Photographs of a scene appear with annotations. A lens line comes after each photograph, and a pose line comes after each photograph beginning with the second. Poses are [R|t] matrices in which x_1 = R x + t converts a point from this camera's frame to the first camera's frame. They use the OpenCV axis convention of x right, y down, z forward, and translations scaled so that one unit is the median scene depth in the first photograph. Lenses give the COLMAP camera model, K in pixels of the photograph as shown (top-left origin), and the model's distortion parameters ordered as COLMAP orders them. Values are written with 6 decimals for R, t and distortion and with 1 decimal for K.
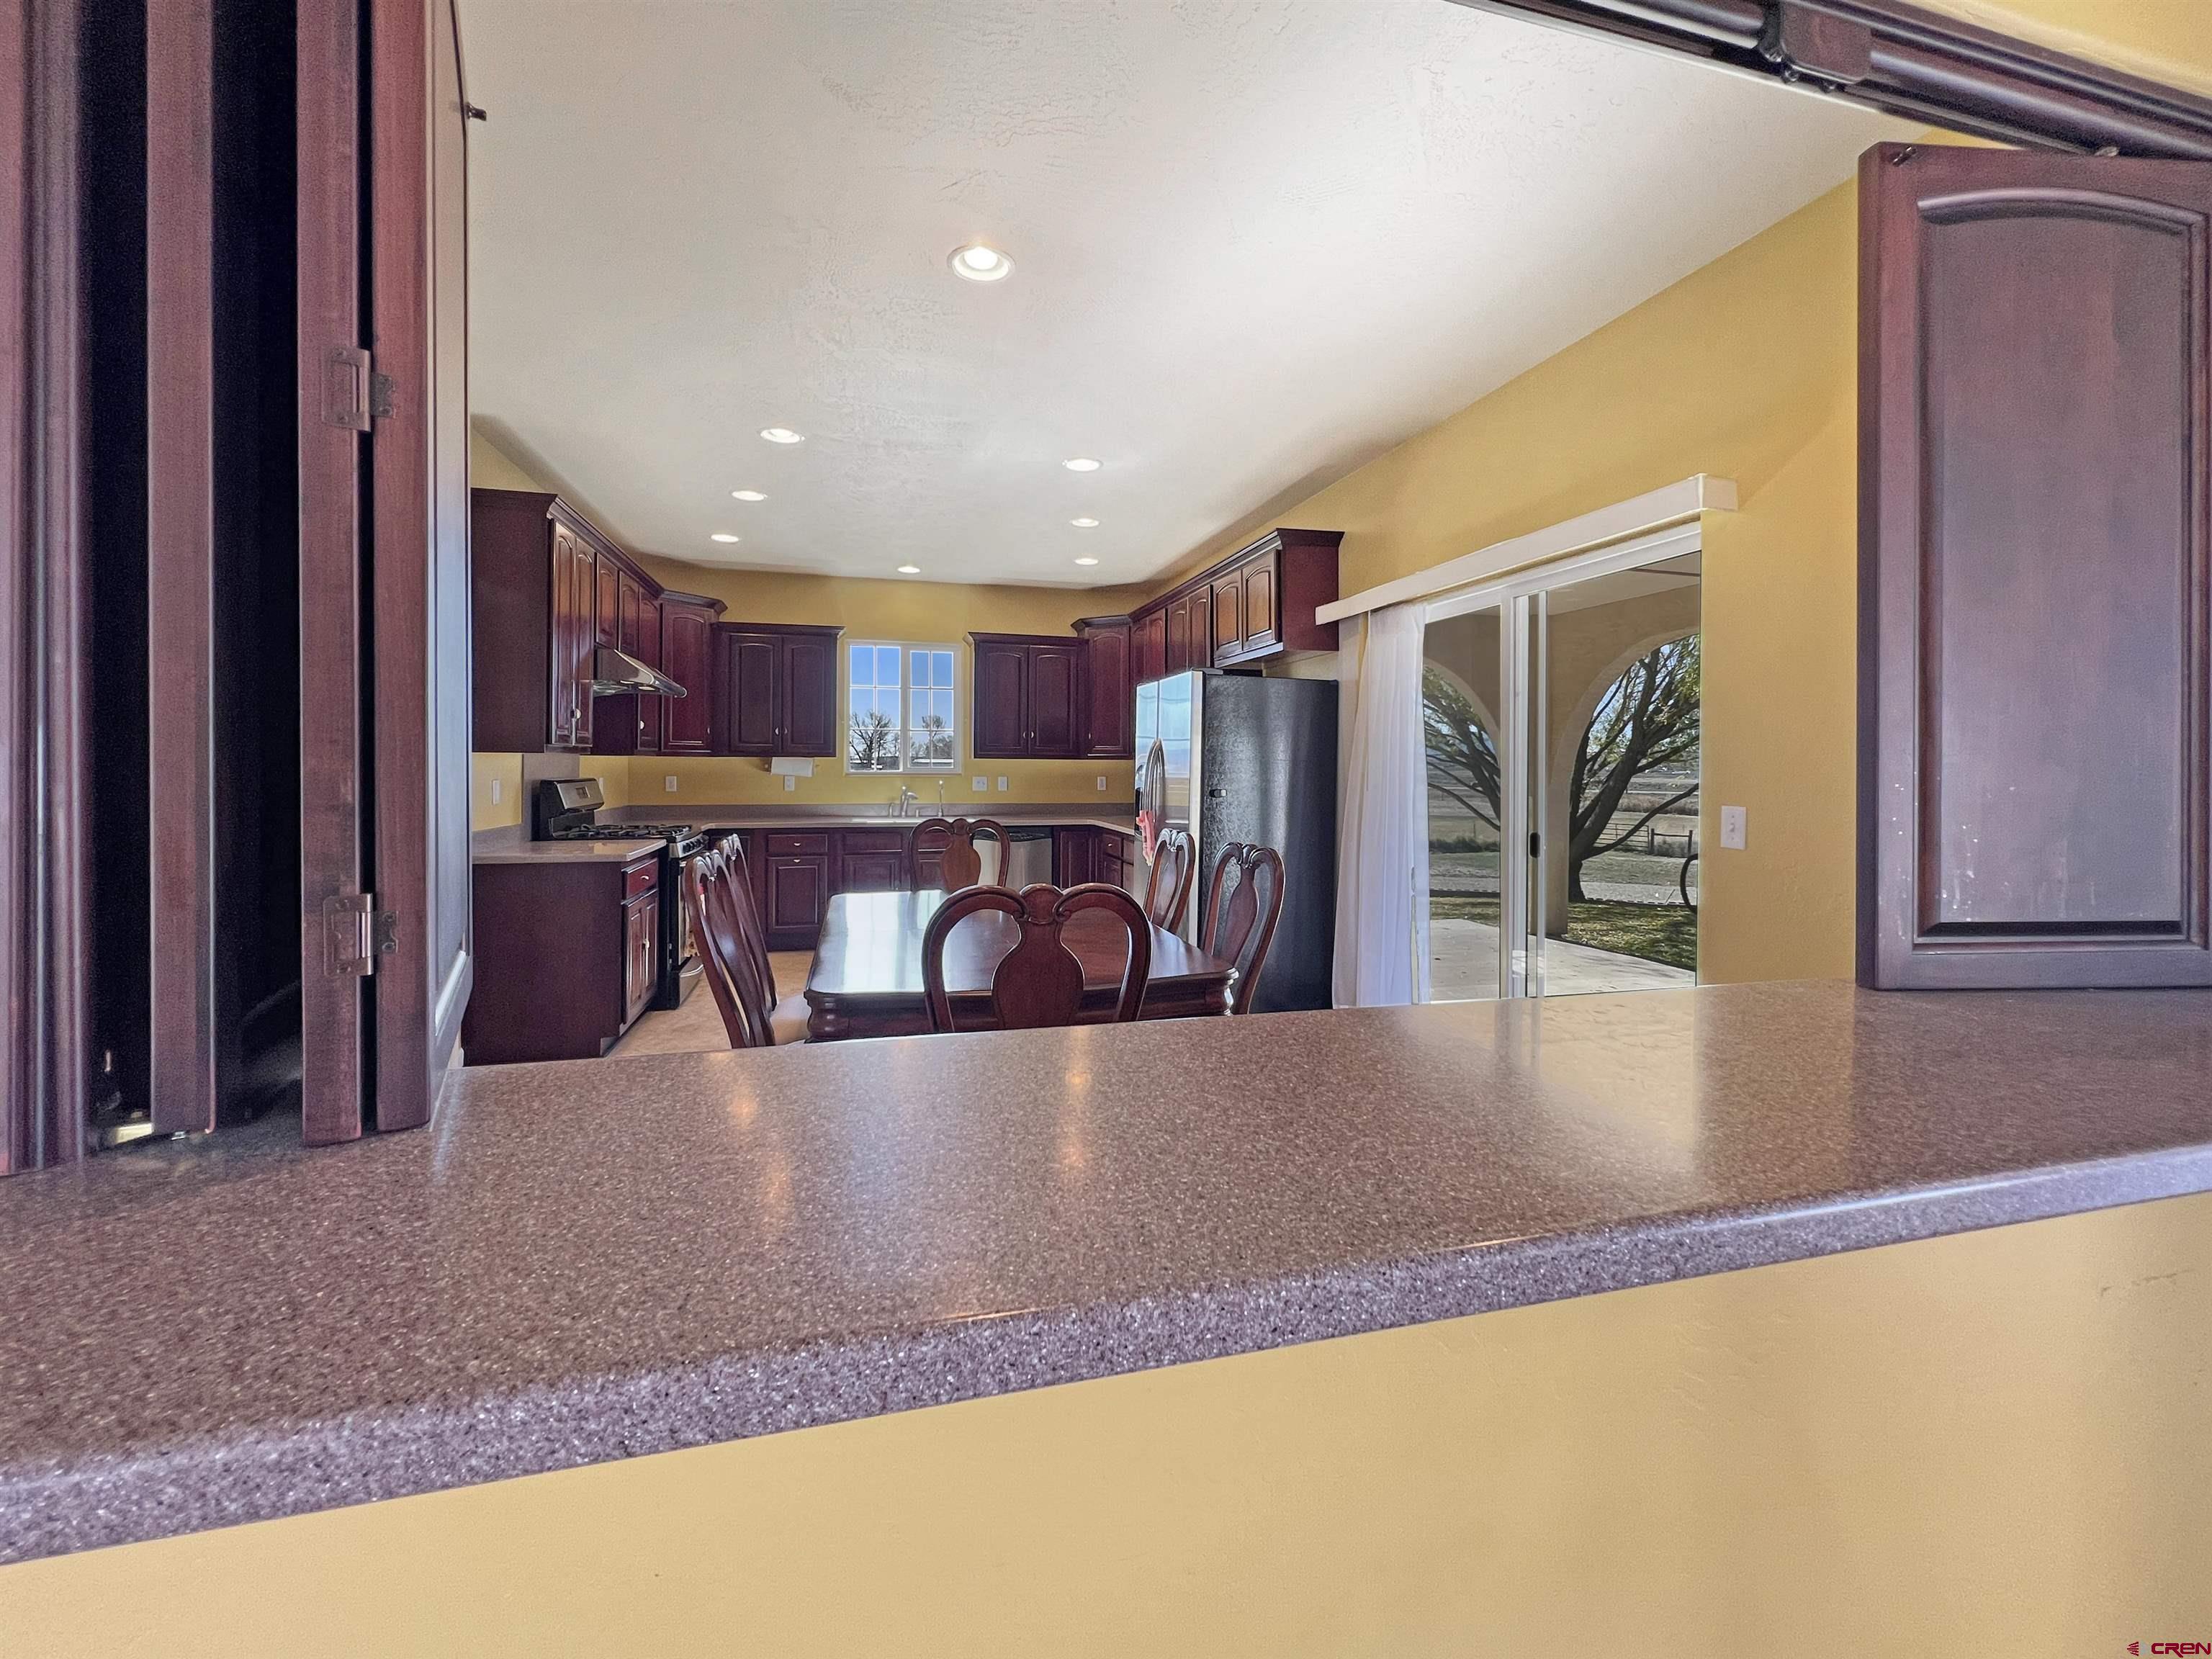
lens RADIAL K [[918.6, 0, 1120.2], [0, 918.6, 759.2], [0, 0, 1]] dist [0.000555, -0.000480]
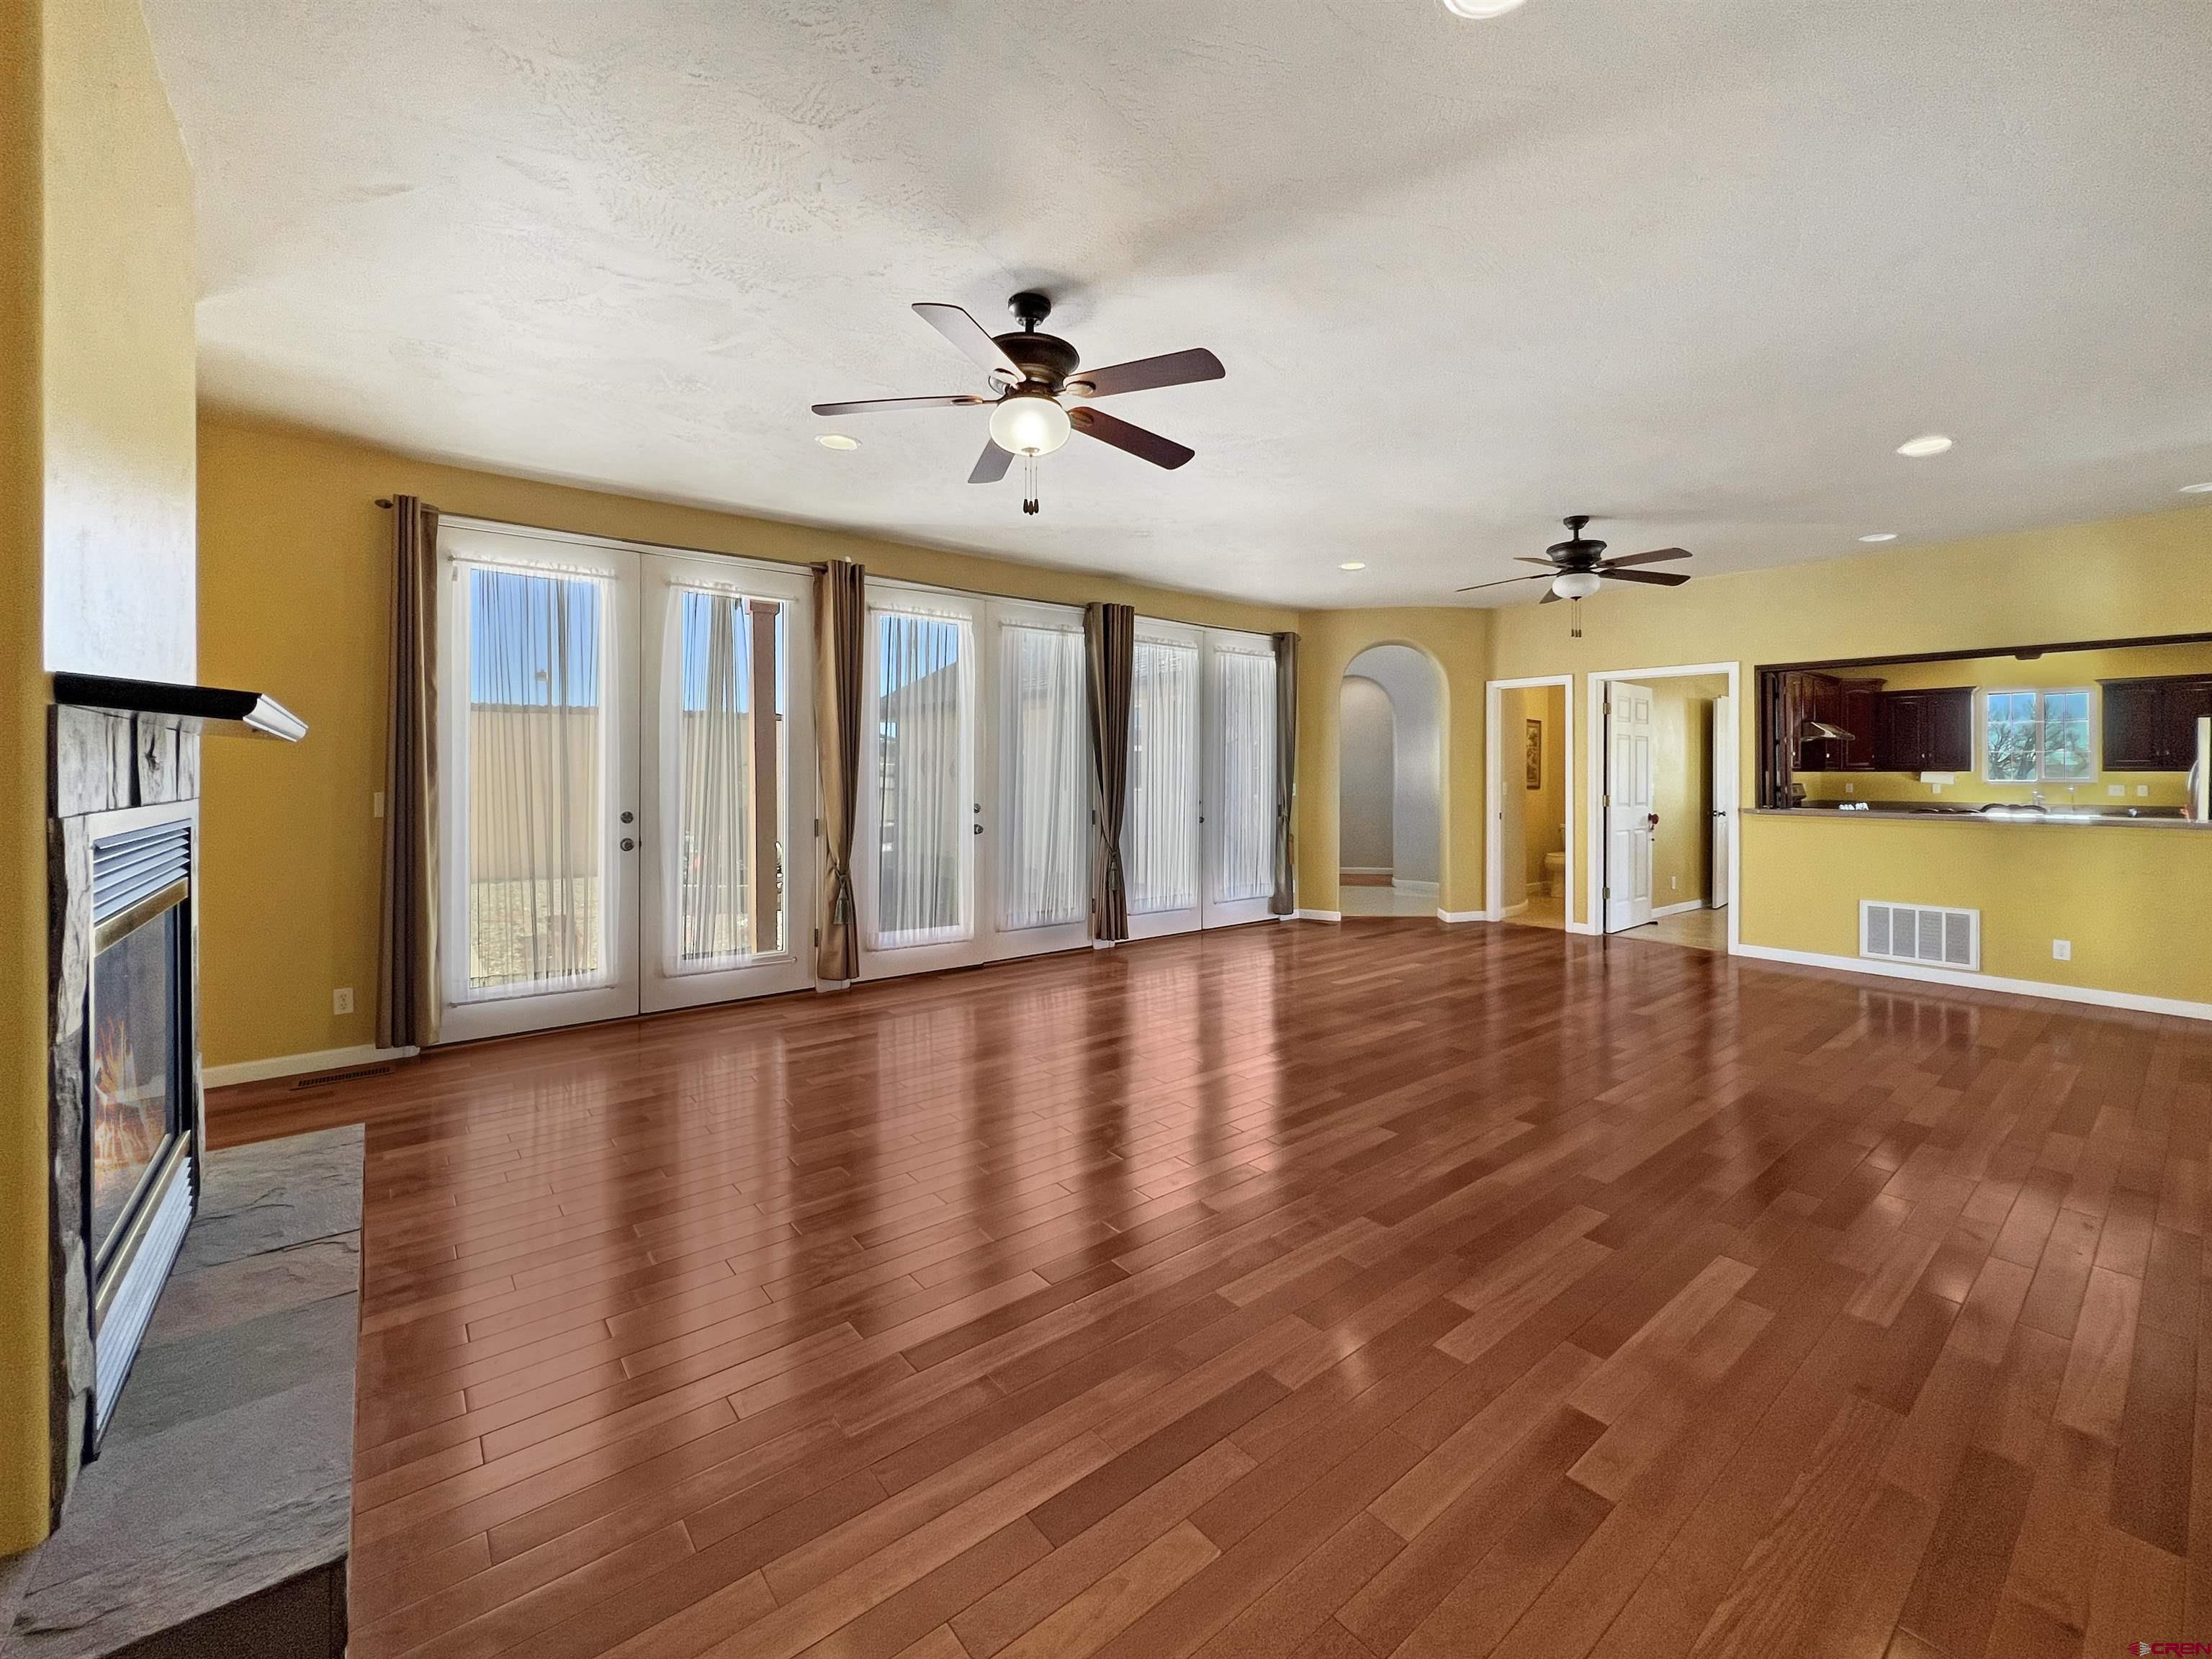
lens RADIAL K [[905.9, 0, 1117.9], [0, 905.9, 765.7], [0, 0, 1]] dist [0.002196, 0.000281]
pose [[0.403043, -0.015930, -0.915043, 0.587891], [0.007062, 0.999873, -0.014296, 0.000422], [0.915154, -0.000700, 0.403104, -1.072941]]
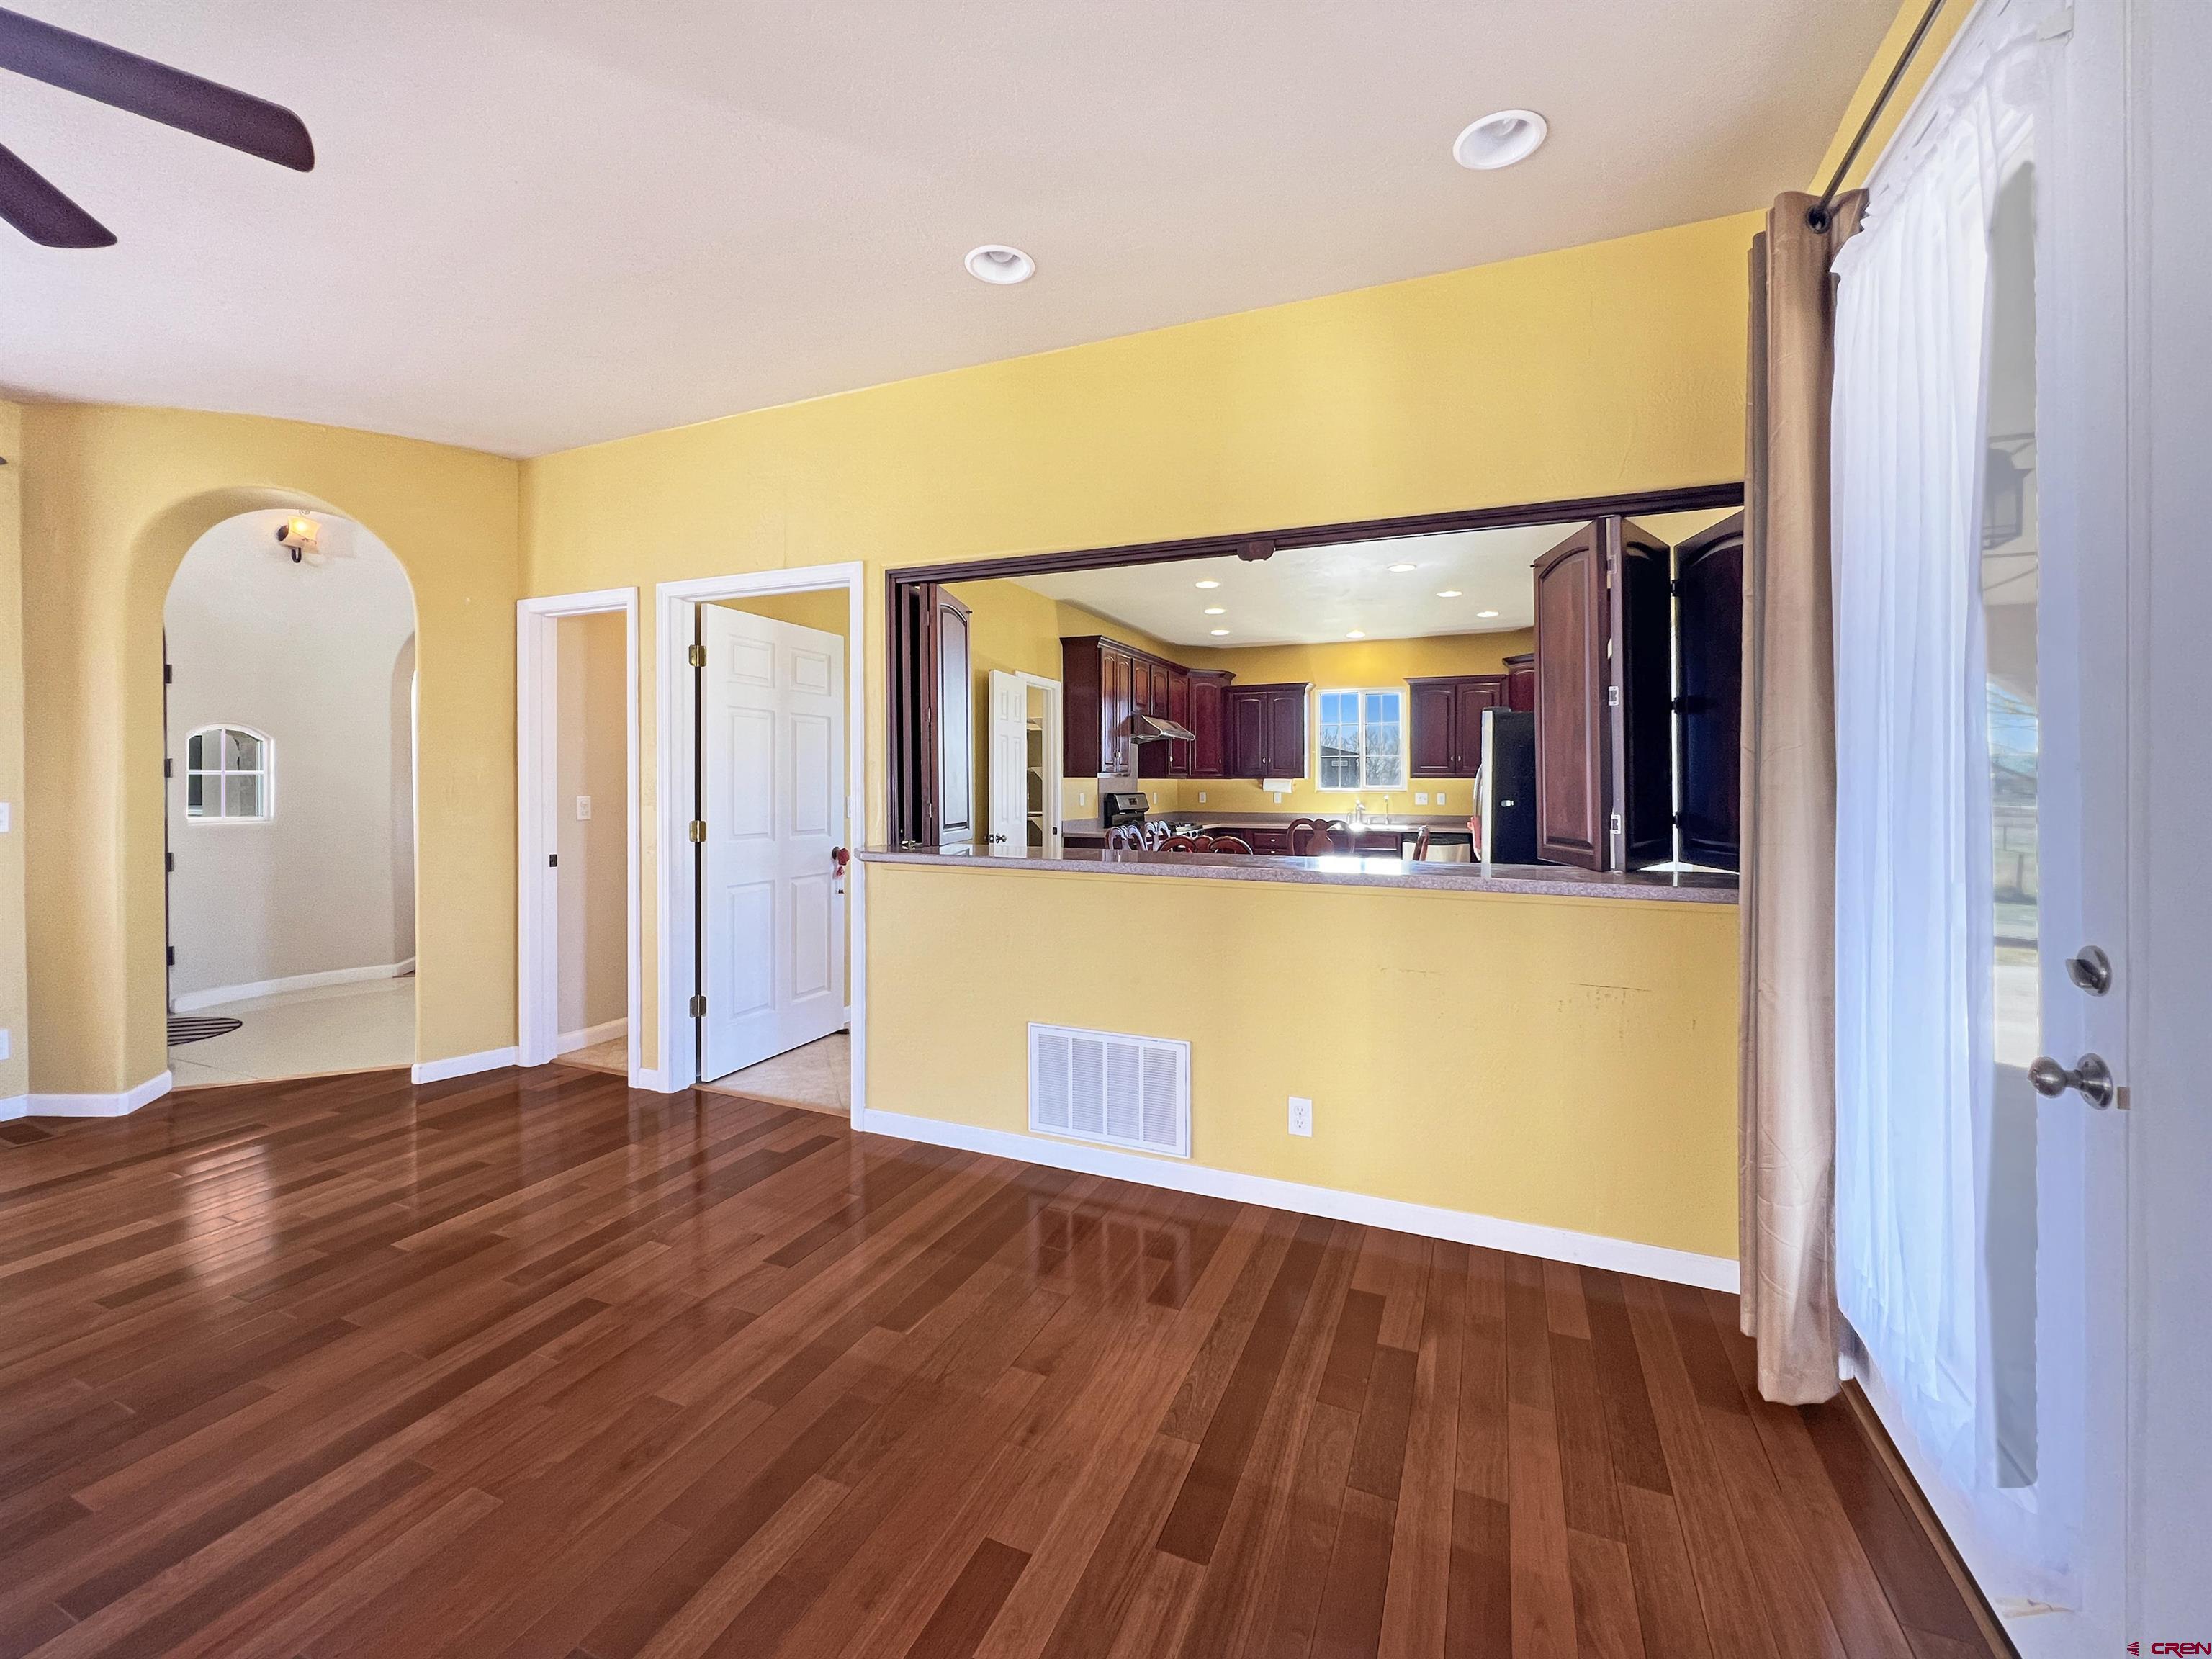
lens RADIAL K [[905.9, 0, 1108.6], [0, 905.9, 779.0], [0, 0, 1]] dist [0.002196, 0.000281]
pose [[0.778960, -0.008218, -0.627020, 0.352942], [0.007155, 0.999966, -0.004217, 0.002827], [0.627033, -0.001202, 0.778992, -0.265607]]
